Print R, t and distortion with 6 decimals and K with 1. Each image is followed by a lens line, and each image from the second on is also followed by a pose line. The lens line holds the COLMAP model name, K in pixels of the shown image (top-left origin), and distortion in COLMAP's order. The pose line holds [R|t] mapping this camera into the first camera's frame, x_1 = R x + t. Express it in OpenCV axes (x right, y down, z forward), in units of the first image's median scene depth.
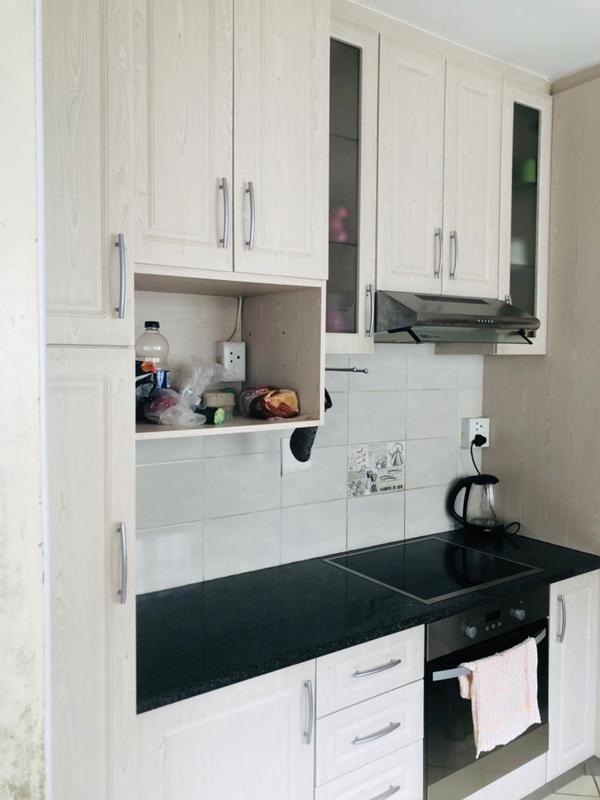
lens RADIAL K [[646.7, 0, 297.5], [0, 646.7, 395.0], [0, 0, 1]] dist [0.031460, -0.038682]
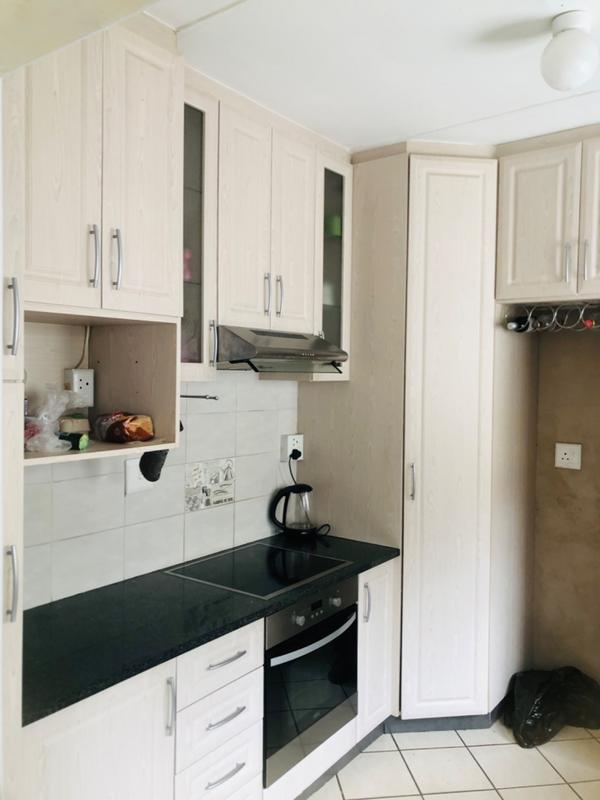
lens RADIAL K [[646.7, 0, 300.9], [0, 646.7, 395.1], [0, 0, 1]] dist [0.031460, -0.038682]
pose [[0.945577, -0.001360, 0.325395, -0.107470], [0.008197, 0.999774, -0.019640, -0.016843], [-0.325295, 0.021239, 0.945374, -0.108225]]
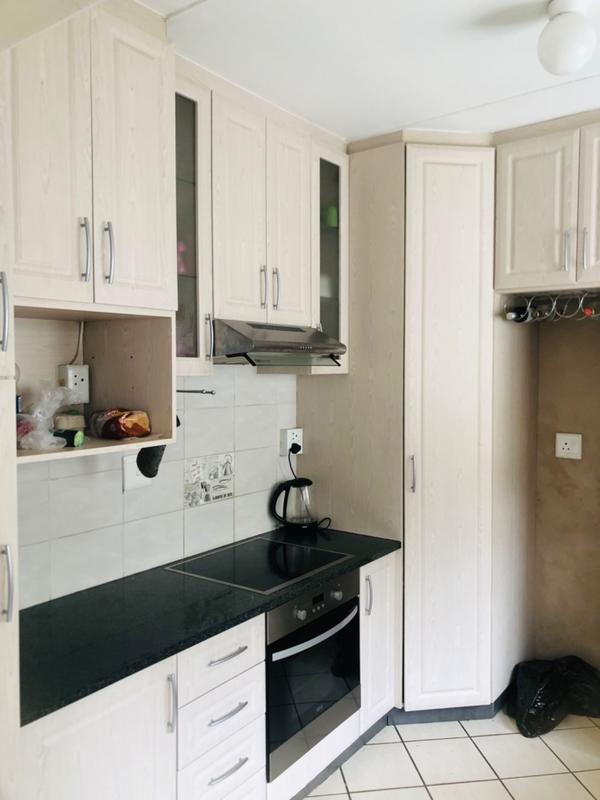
lens RADIAL K [[646.7, 0, 304.9], [0, 646.7, 398.7], [0, 0, 1]] dist [0.031460, -0.038682]
pose [[0.943669, -0.019750, 0.330301, -0.100078], [0.022809, 0.999725, -0.005387, -0.015023], [-0.330104, 0.012617, 0.943860, -0.099455]]
